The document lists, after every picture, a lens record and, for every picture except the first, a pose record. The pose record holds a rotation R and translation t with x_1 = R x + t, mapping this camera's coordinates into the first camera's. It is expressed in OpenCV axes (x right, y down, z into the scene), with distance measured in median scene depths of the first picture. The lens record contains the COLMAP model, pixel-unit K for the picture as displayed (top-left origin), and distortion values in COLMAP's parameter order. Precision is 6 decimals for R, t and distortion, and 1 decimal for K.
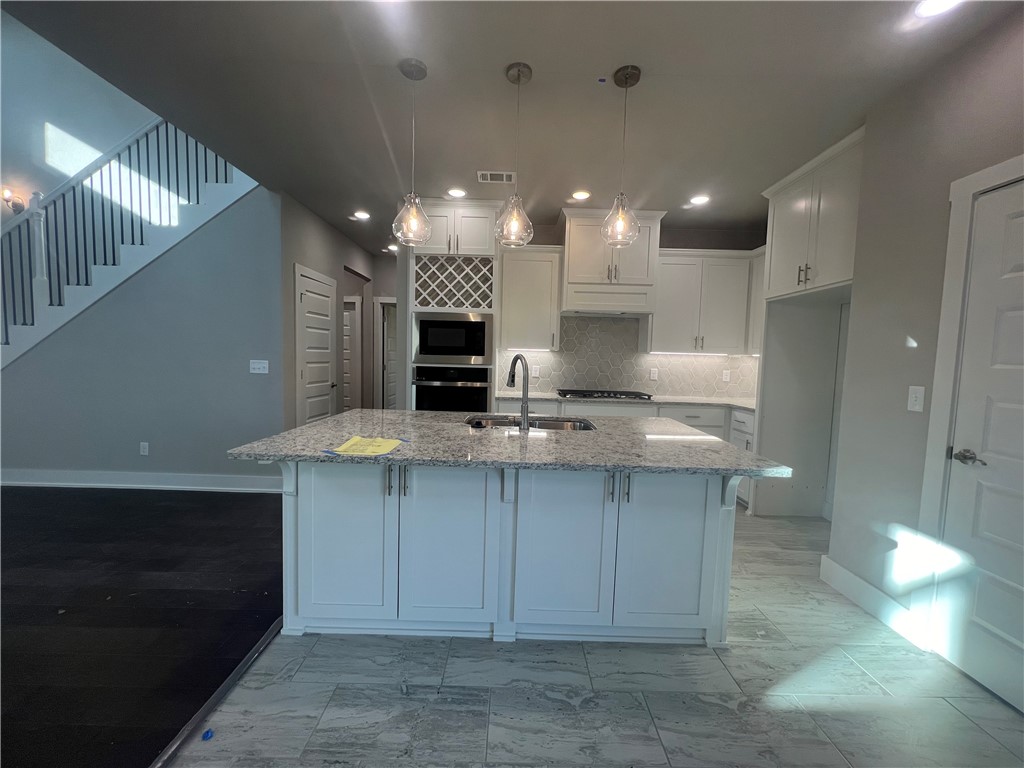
lens RADIAL K [[409.0, 0, 512.0], [0, 409.0, 384.0], [0, 0, 1]] dist [-0.002367, 0.000789]
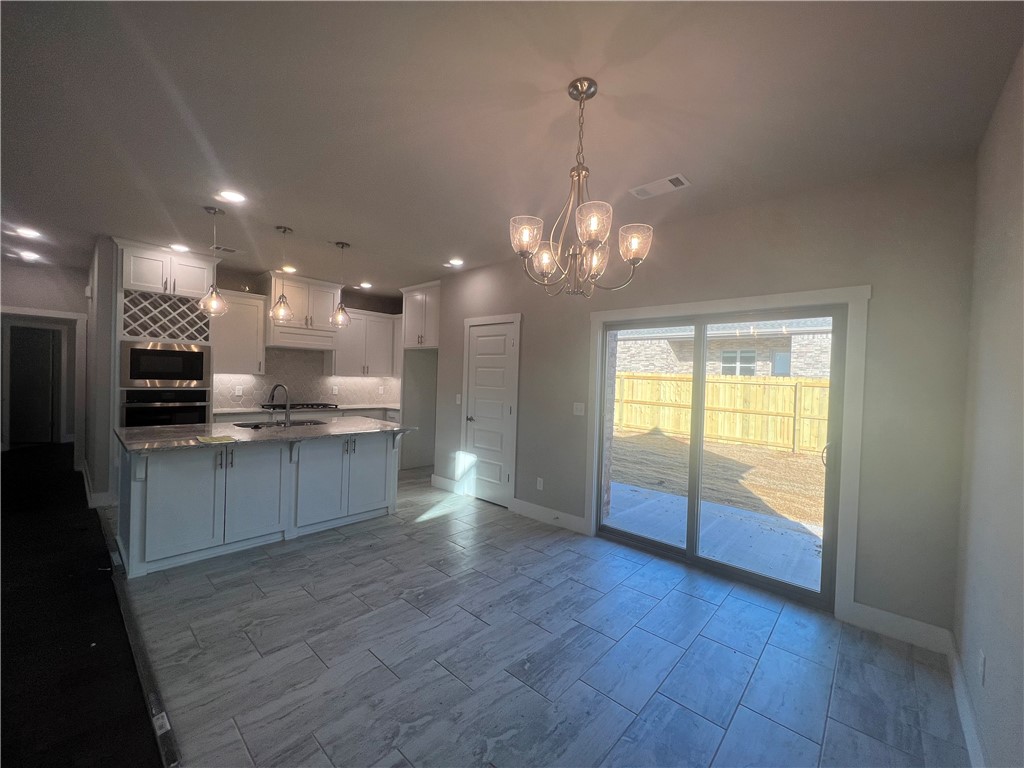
lens RADIAL K [[409.0, 0, 512.0], [0, 409.0, 384.0], [0, 0, 1]] dist [-0.002367, 0.000789]
pose [[0.673788, -0.015934, 0.738753, -0.353135], [0.036851, 0.999248, -0.012058, -0.008250], [-0.738005, 0.035348, 0.673869, -0.511178]]
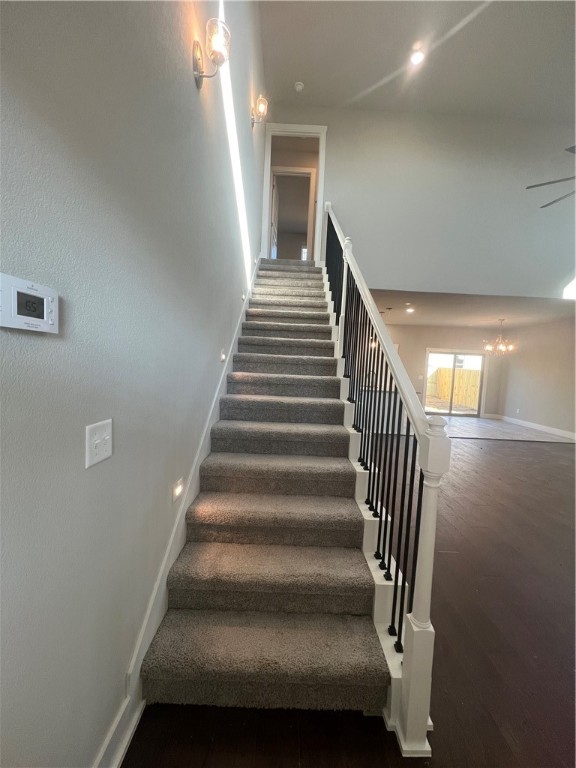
lens RADIAL K [[306.8, 0, 288.0], [0, 306.8, 384.0], [0, 0, 1]] dist [-0.002367, 0.000789]
pose [[-0.000771, -0.093321, 0.995636, -1.974438], [0.020303, 0.995429, 0.093317, -0.153036], [-0.999794, 0.020287, 0.001127, 1.139939]]
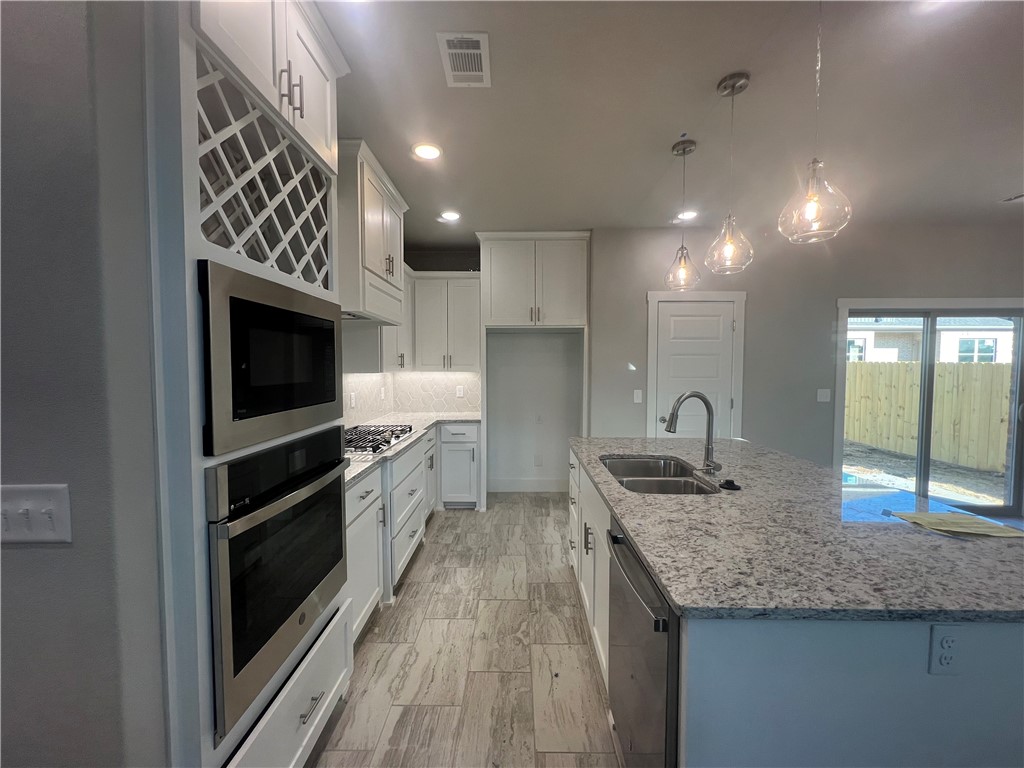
lens RADIAL K [[409.0, 0, 512.0], [0, 409.0, 384.0], [0, 0, 1]] dist [-0.002367, 0.000789]
pose [[0.012569, -0.070107, 0.997460, -0.508563], [0.068946, 0.995226, 0.069081, -0.104145], [-0.997541, 0.067902, 0.017342, 0.819714]]
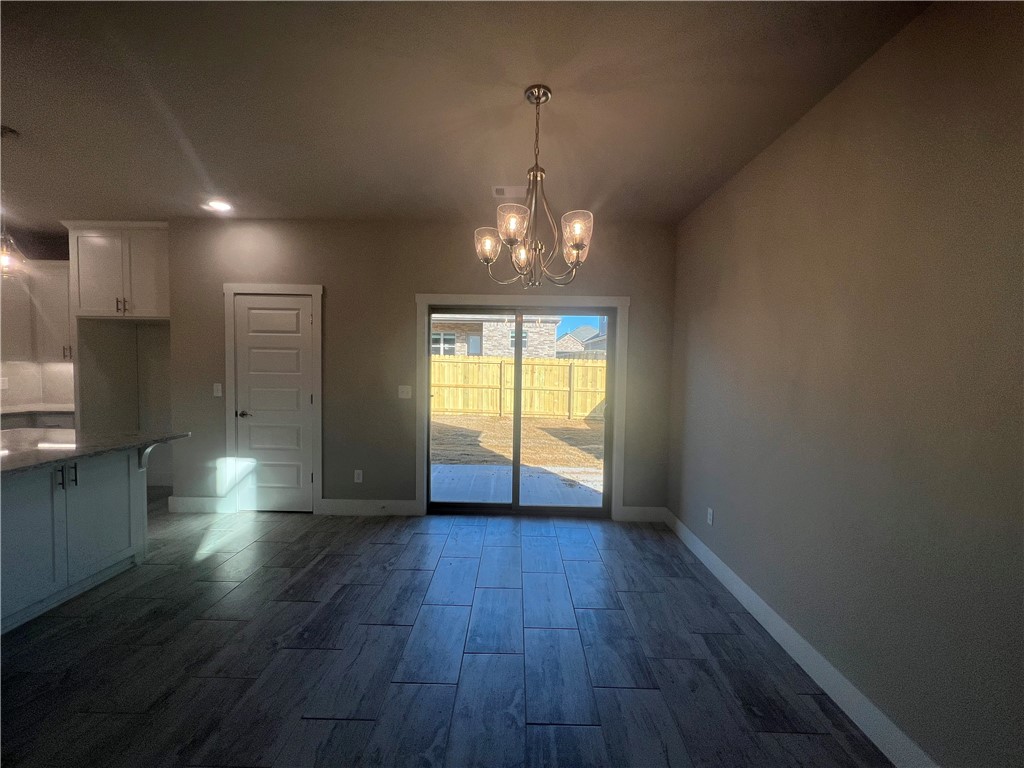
lens RADIAL K [[409.0, 0, 512.0], [0, 409.0, 384.0], [0, 0, 1]] dist [-0.002367, 0.000789]
pose [[0.010890, -0.072727, 0.997292, -0.481269], [0.051902, 0.996048, 0.072069, -0.030374], [-0.998593, 0.050976, 0.014622, -0.219162]]
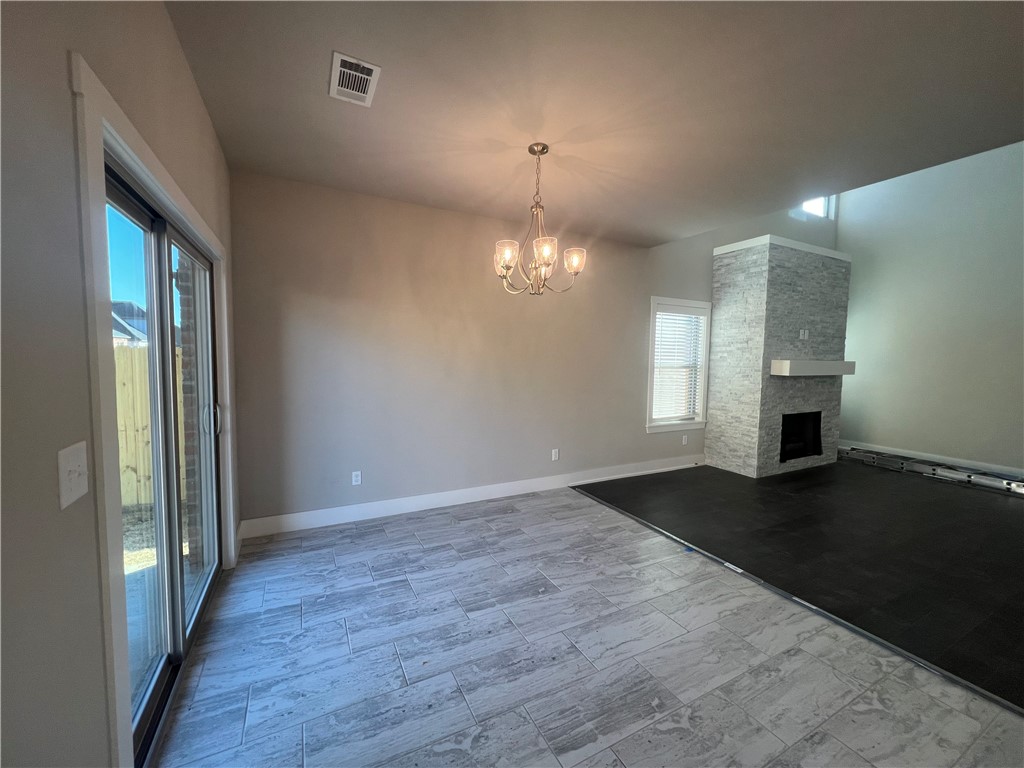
lens RADIAL K [[409.0, 0, 512.0], [0, 409.0, 384.0], [0, 0, 1]] dist [-0.002367, 0.000789]
pose [[-0.886627, -0.009391, -0.462389, 0.408434], [-0.072775, 0.990171, 0.119437, -0.046512], [0.456723, 0.139547, -0.878596, 0.367604]]
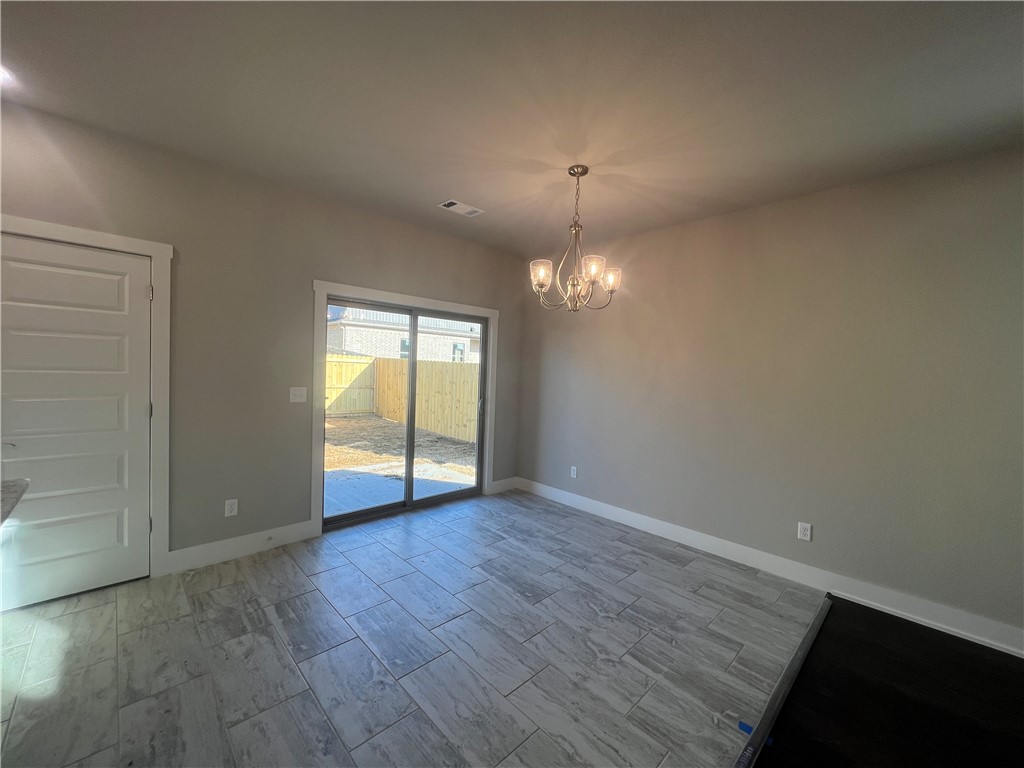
lens RADIAL K [[409.0, 0, 512.0], [0, 409.0, 384.0], [0, 0, 1]] dist [-0.002367, 0.000789]
pose [[-0.694645, -0.080957, 0.714783, -0.389775], [-0.006422, 0.994305, 0.106376, -0.066544], [-0.719324, 0.069303, -0.691209, 0.325529]]
